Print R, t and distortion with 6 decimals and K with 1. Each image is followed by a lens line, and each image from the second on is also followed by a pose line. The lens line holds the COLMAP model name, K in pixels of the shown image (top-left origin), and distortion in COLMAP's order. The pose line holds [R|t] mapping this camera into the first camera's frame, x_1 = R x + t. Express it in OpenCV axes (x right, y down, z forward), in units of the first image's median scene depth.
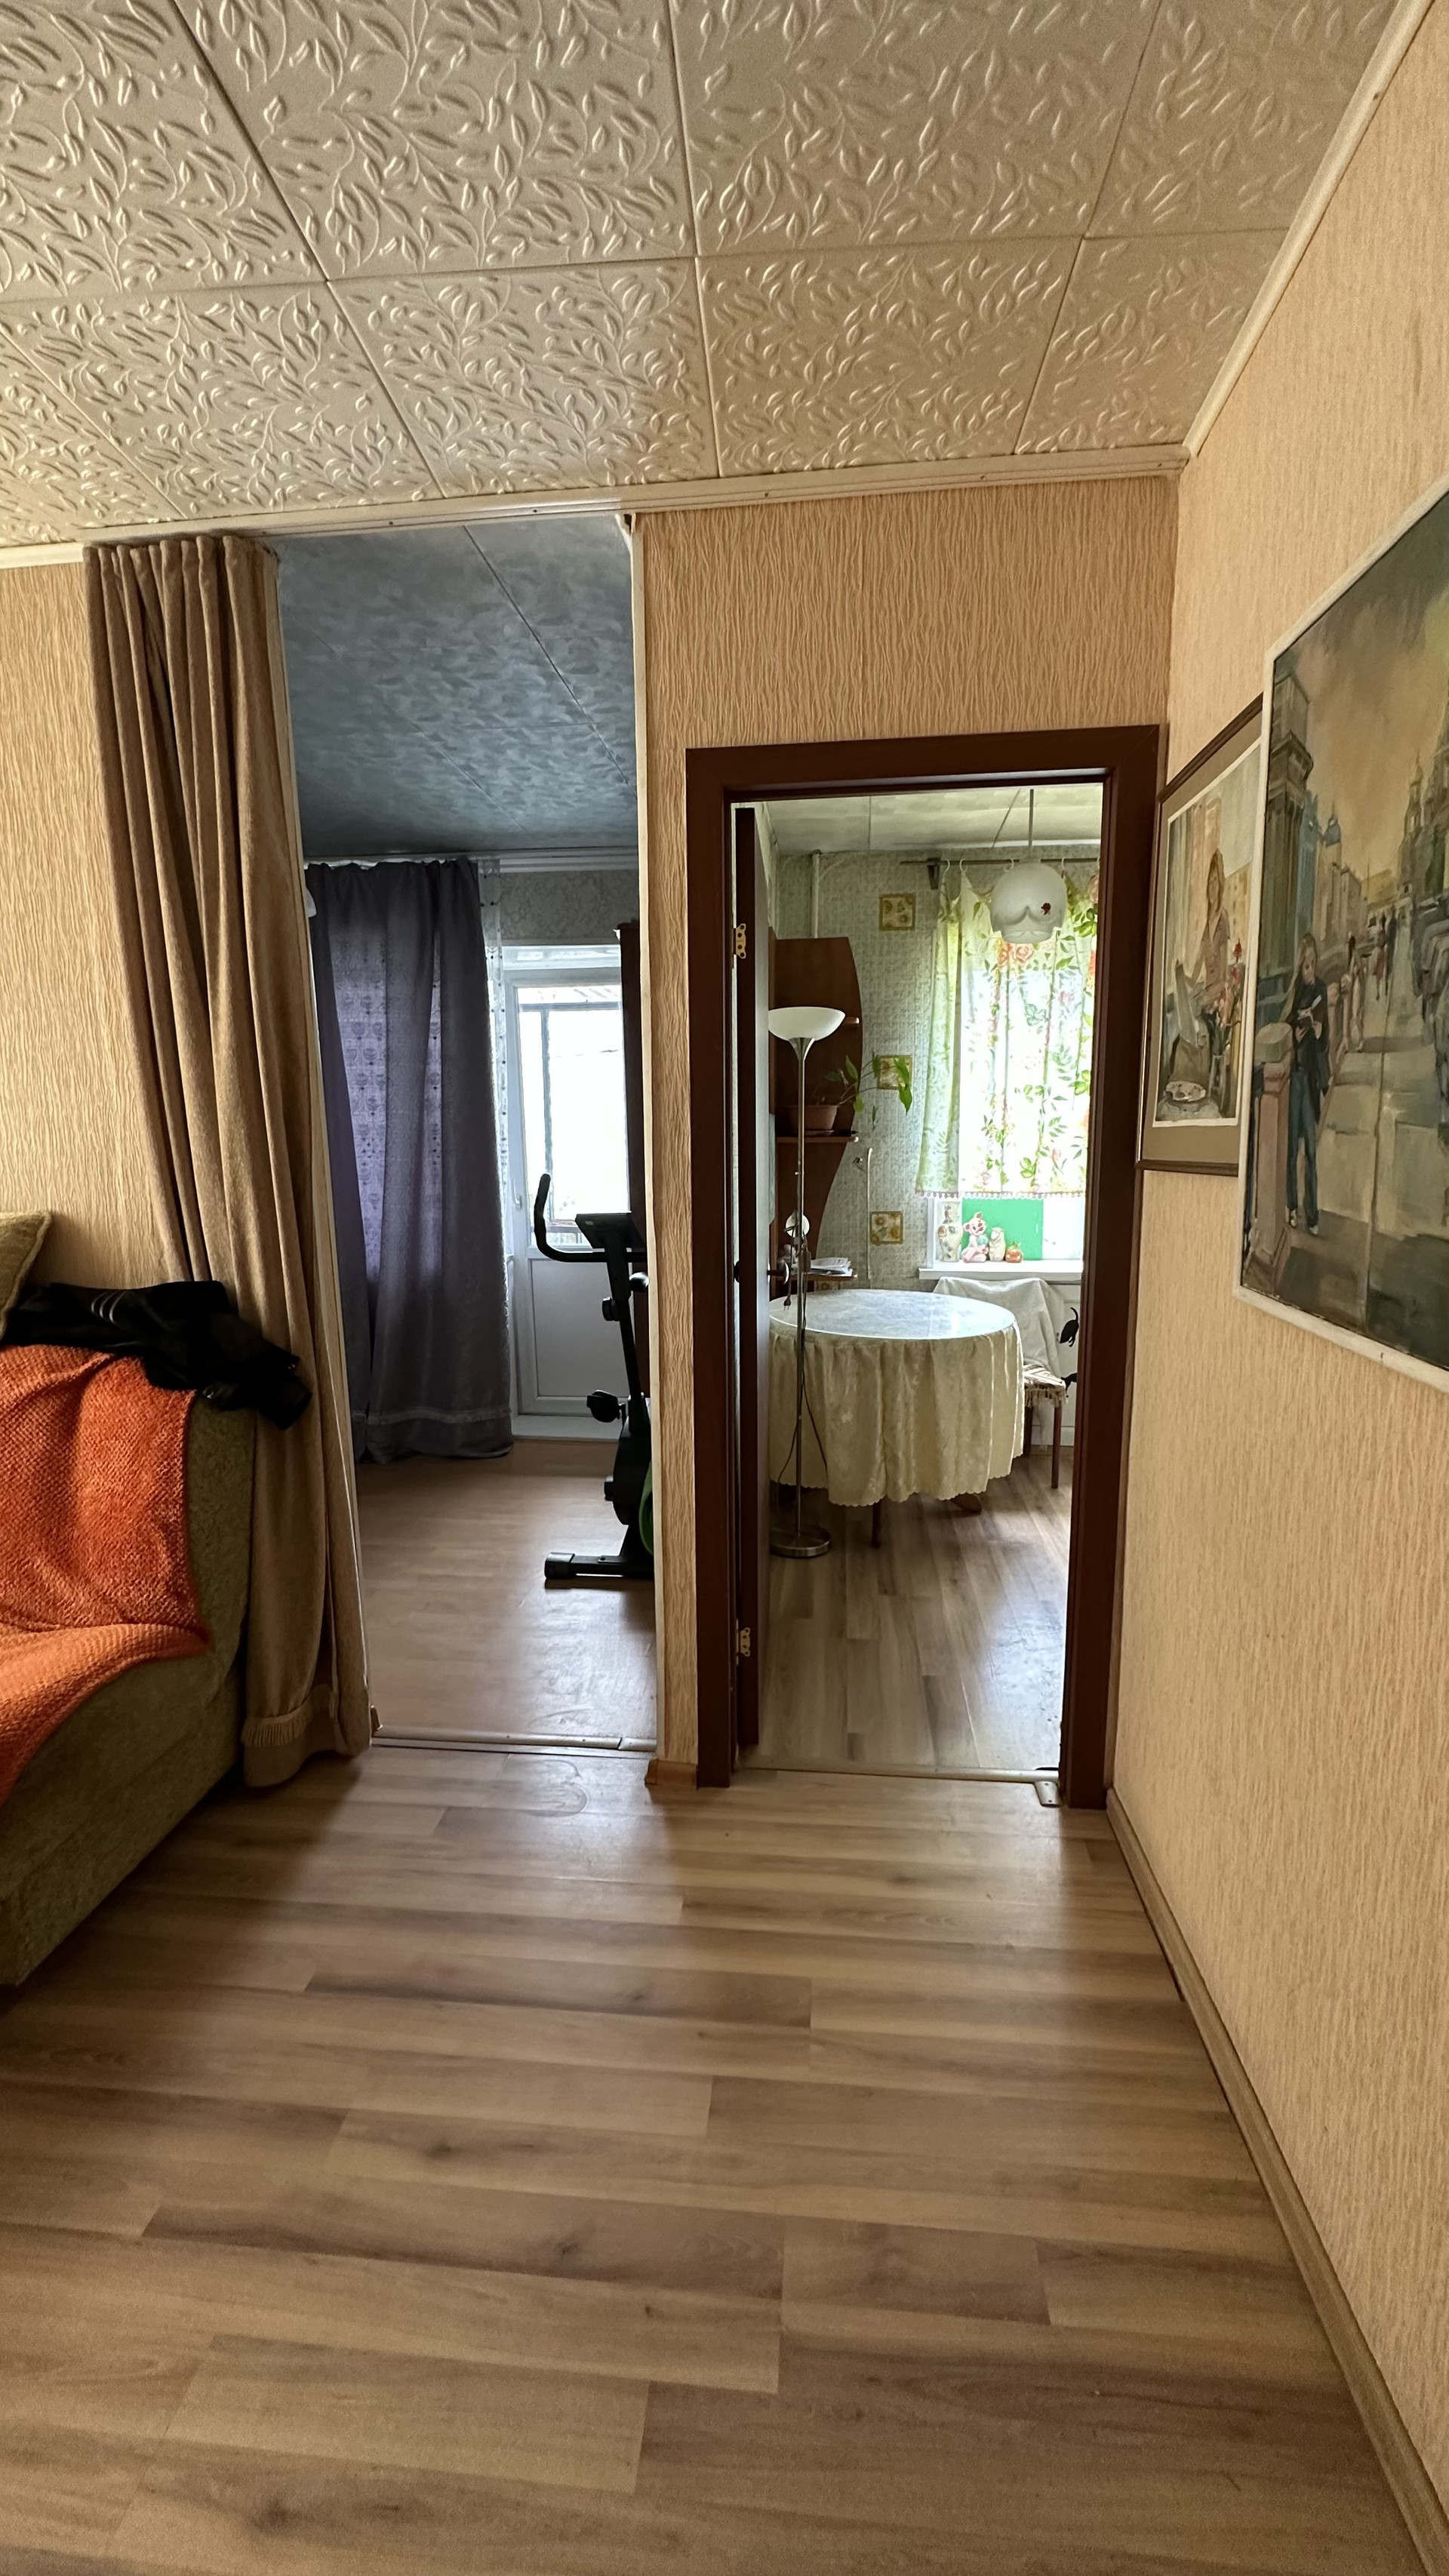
lens RADIAL K [[1037.6, 0, 724.5], [0, 1037.6, 1288.0], [0, 0, 1]] dist [0.003169, 0.000142]
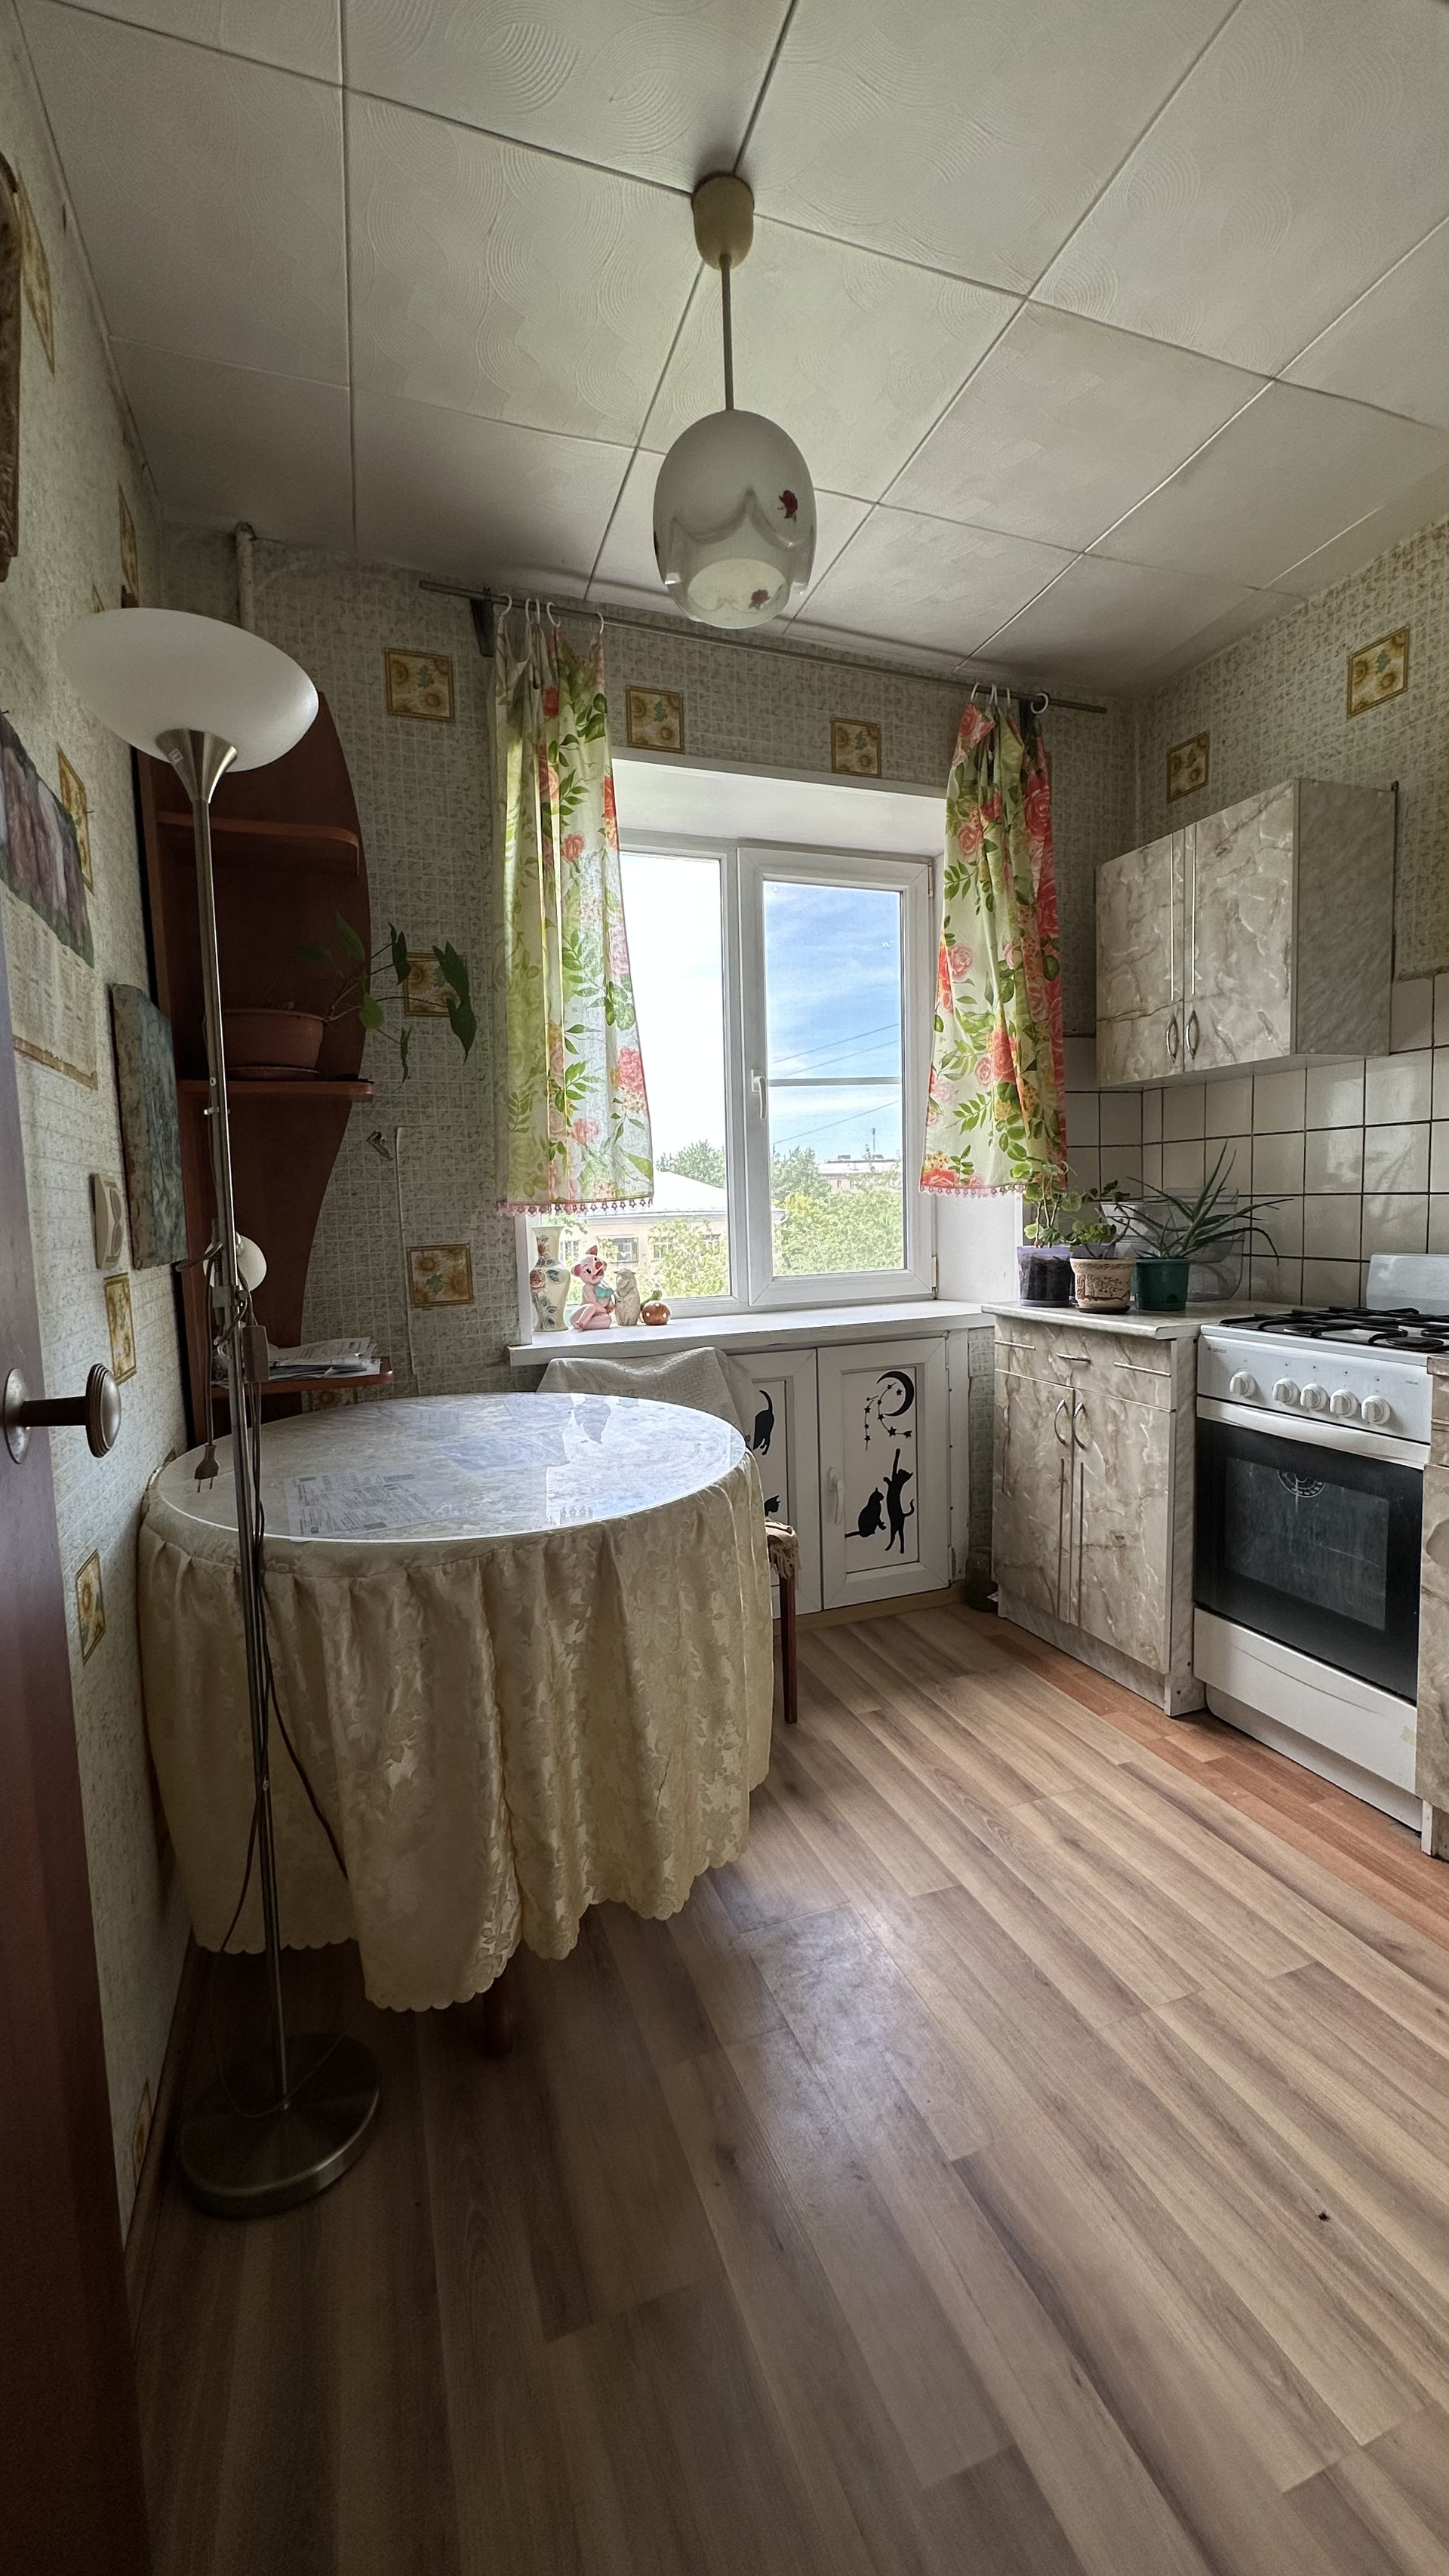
lens RADIAL K [[1037.6, 0, 724.5], [0, 1037.6, 1288.0], [0, 0, 1]] dist [0.003169, 0.000142]
pose [[0.896347, -0.056433, 0.439747, 0.069277], [0.089289, 0.994520, -0.054373, -0.013043], [-0.434269, 0.088002, 0.896474, 0.613000]]
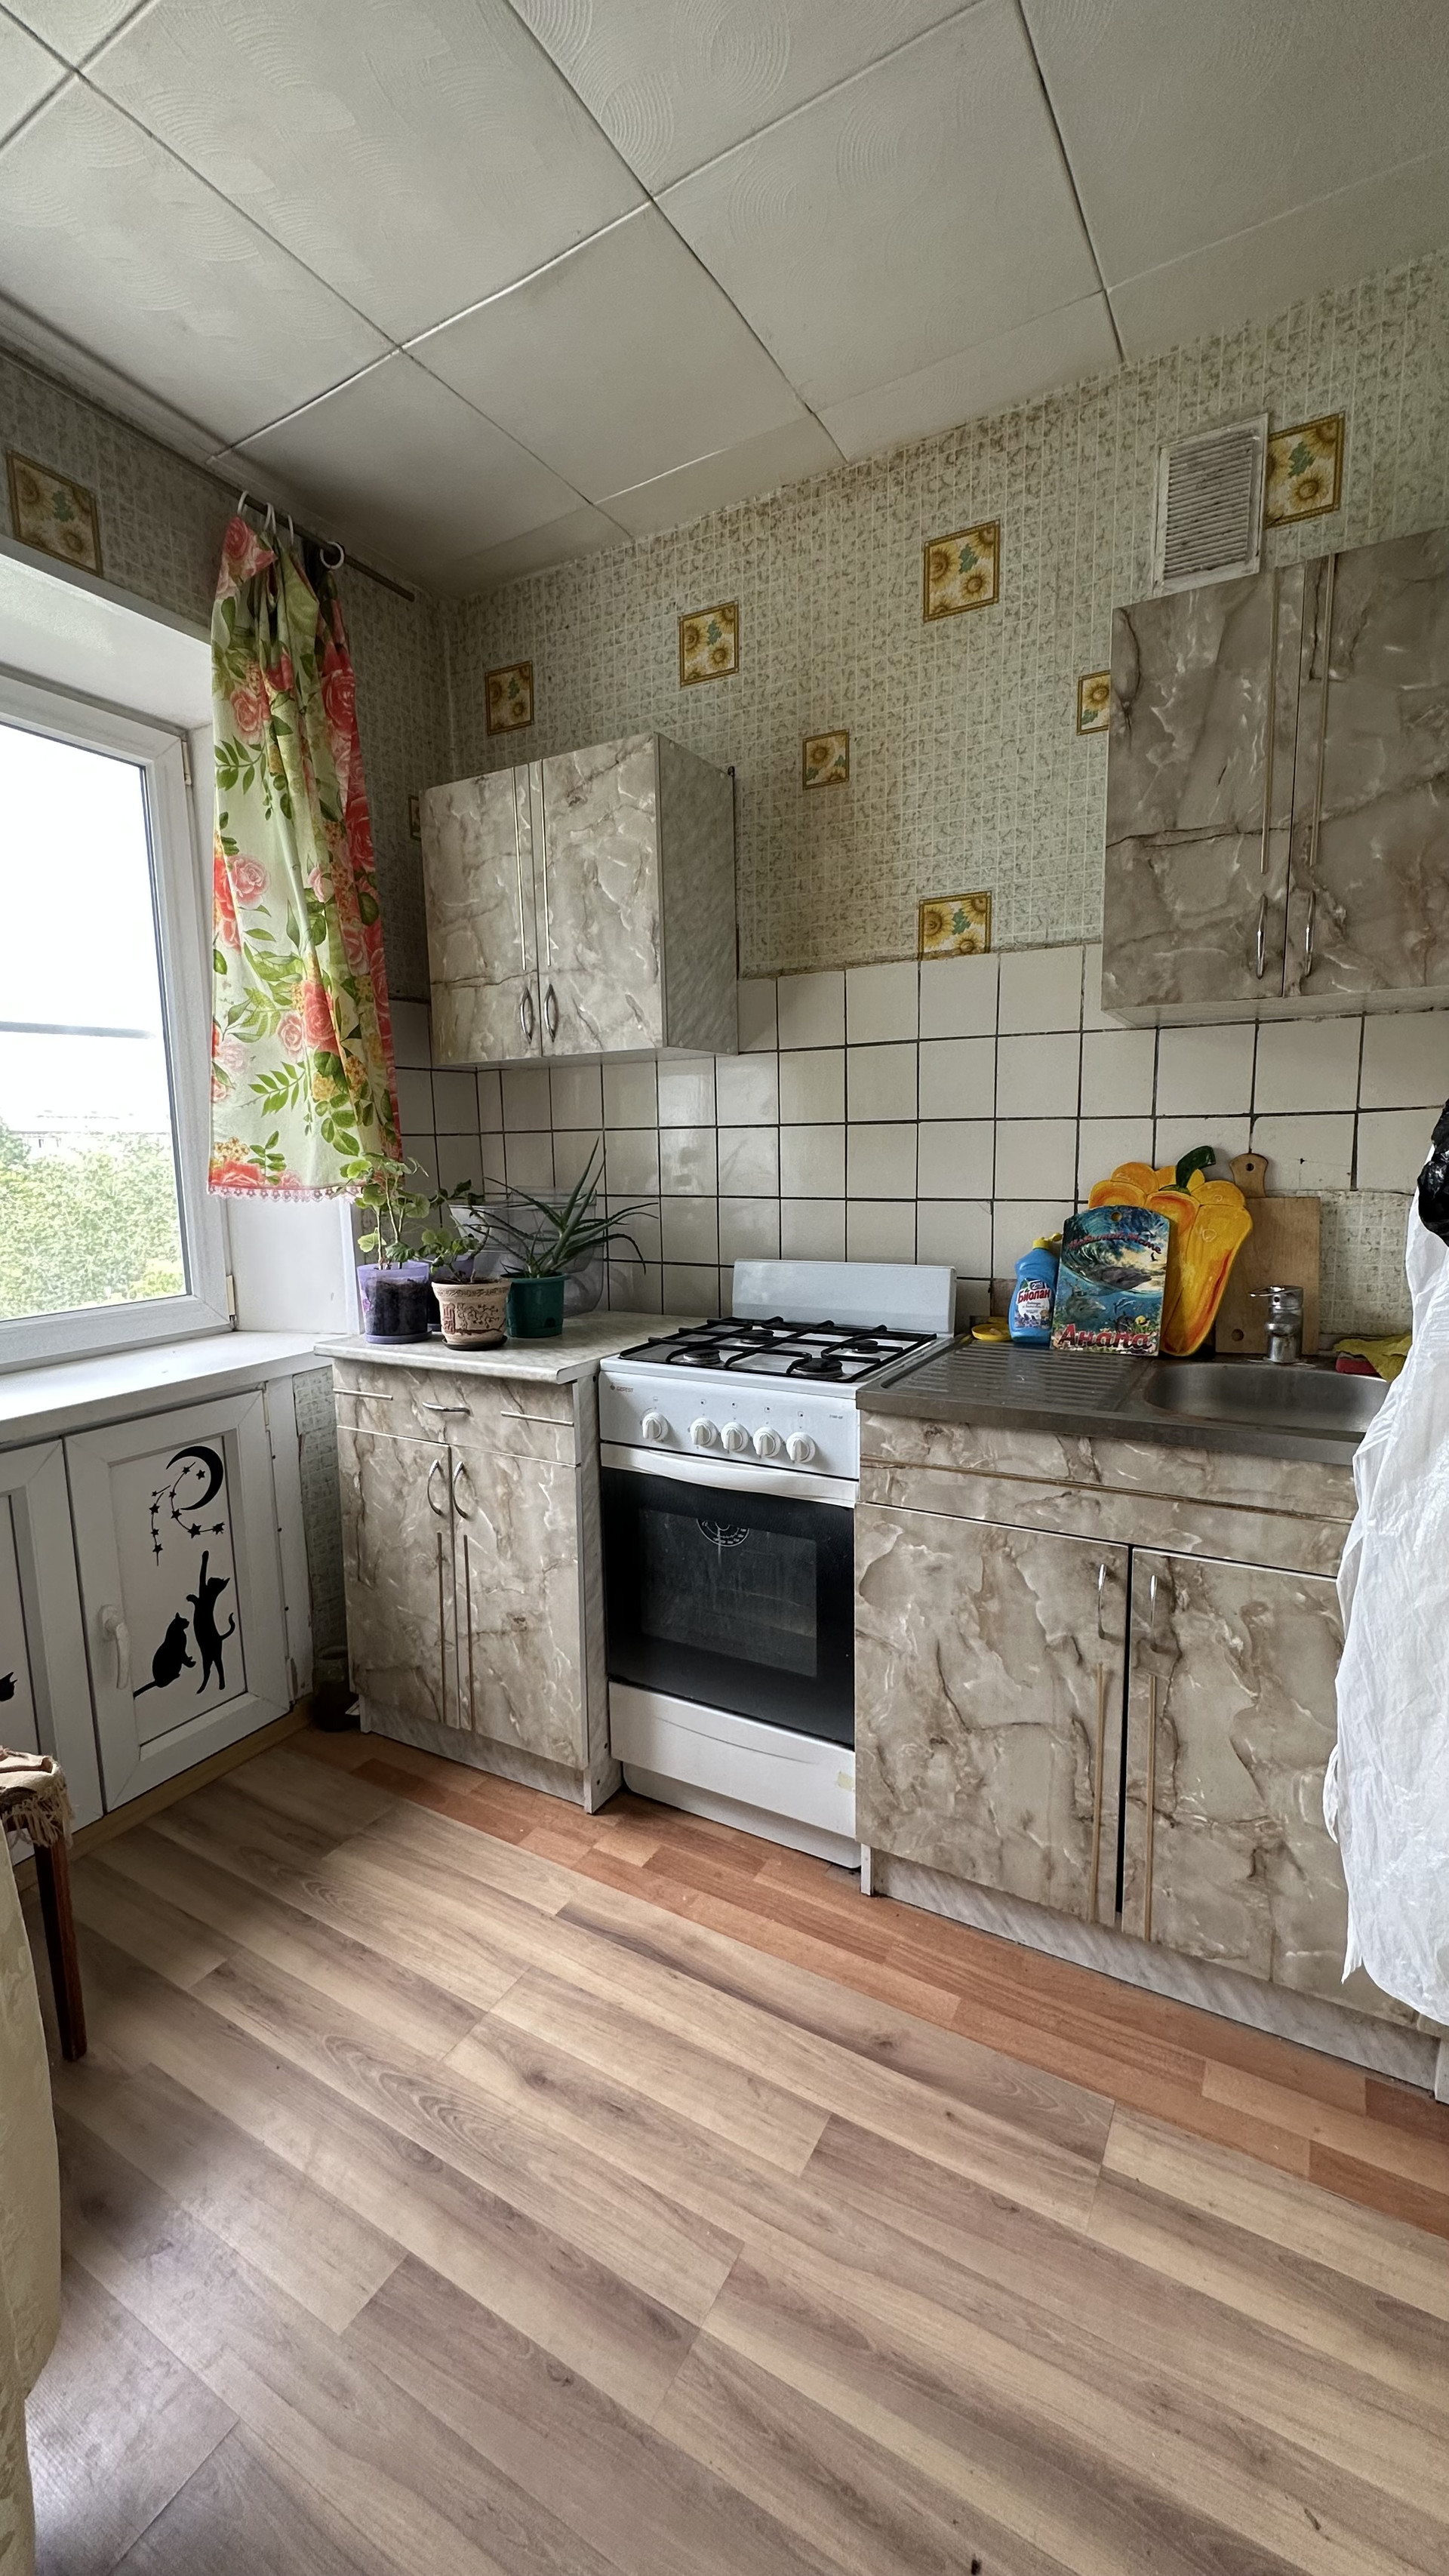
lens RADIAL K [[1023.9, 0, 724.5], [0, 1023.9, 1288.0], [0, 0, 1]] dist [-0.001917, 0.000159]
pose [[0.404610, -0.127782, 0.905518, 0.118038], [0.152970, 0.985695, 0.070745, -0.041597], [-0.901605, 0.109893, 0.418369, 0.702347]]
